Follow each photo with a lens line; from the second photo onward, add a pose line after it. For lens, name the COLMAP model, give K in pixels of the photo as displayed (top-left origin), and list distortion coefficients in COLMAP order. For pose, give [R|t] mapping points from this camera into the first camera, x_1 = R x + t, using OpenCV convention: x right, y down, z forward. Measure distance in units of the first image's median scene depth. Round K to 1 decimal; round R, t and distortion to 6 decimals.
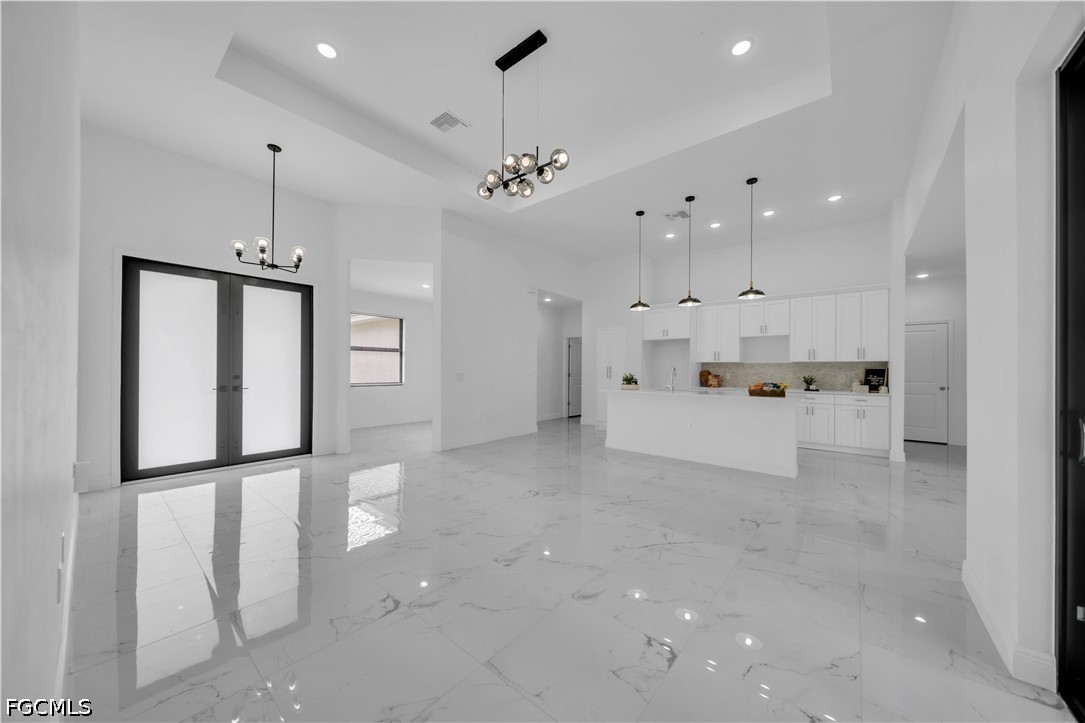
lens RADIAL K [[373.8, 0, 546.7], [0, 373.8, 368.6], [0, 0, 1]] dist [-0.001703, -0.000251]
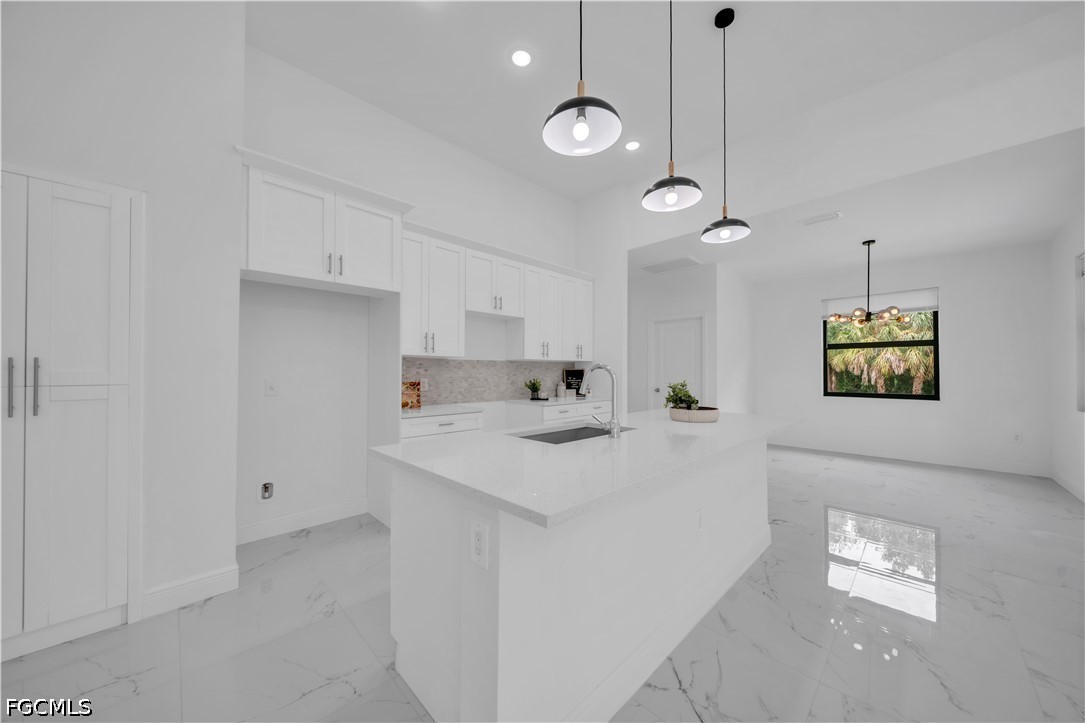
lens RADIAL K [[373.8, 0, 546.7], [0, 373.8, 368.6], [0, 0, 1]] dist [-0.001703, -0.000251]
pose [[0.096992, 0.001767, 0.995284, -0.003860], [-0.003536, 0.999993, -0.001431, -0.000514], [-0.995279, -0.003380, 0.096998, 0.837844]]
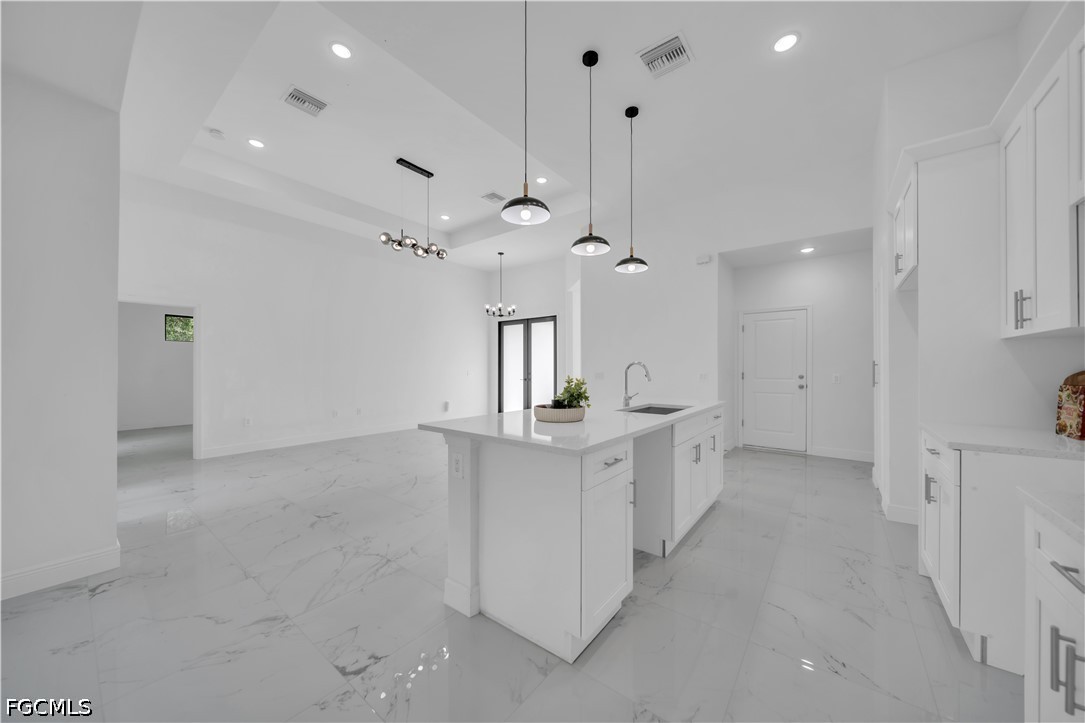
lens RADIAL K [[373.8, 0, 546.7], [0, 373.8, 368.6], [0, 0, 1]] dist [-0.001703, -0.000251]
pose [[0.033584, -0.003425, -0.999430, 0.720842], [0.003593, 0.999988, -0.003307, 0.003357], [0.999429, -0.003479, 0.033596, 0.706864]]
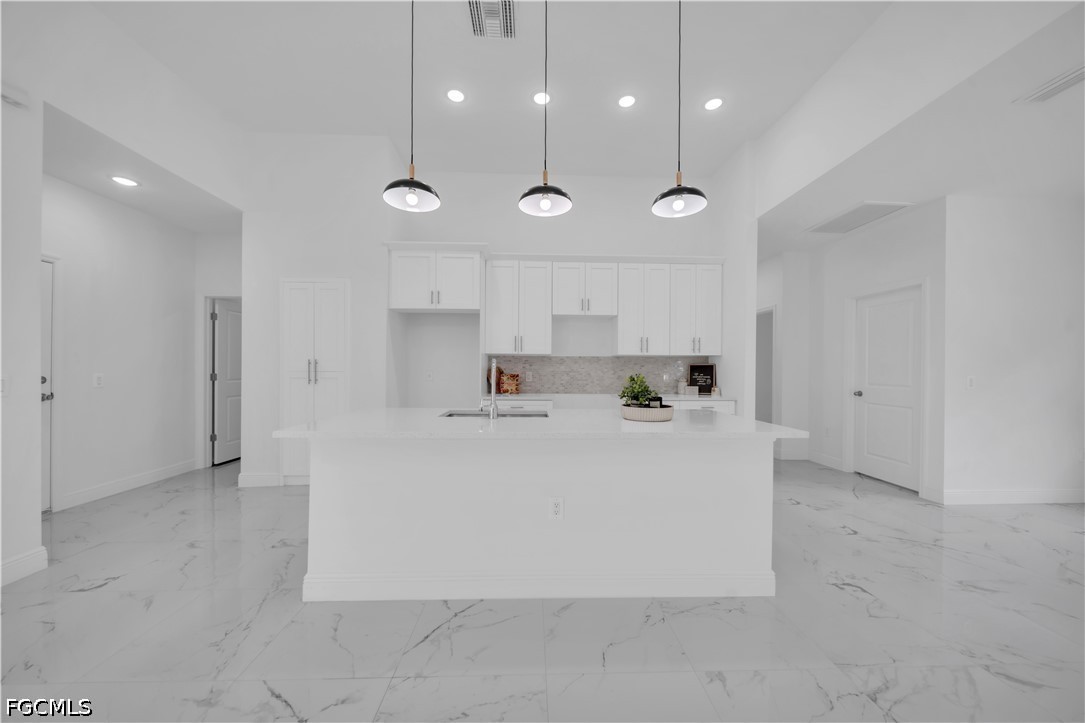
lens RADIAL K [[373.8, 0, 546.7], [0, 373.8, 368.6], [0, 0, 1]] dist [-0.001703, -0.000251]
pose [[0.745426, -0.004211, 0.666575, 0.086049], [-0.002313, 0.999958, 0.008904, 0.001589], [-0.666584, -0.008179, 0.745385, 0.534830]]
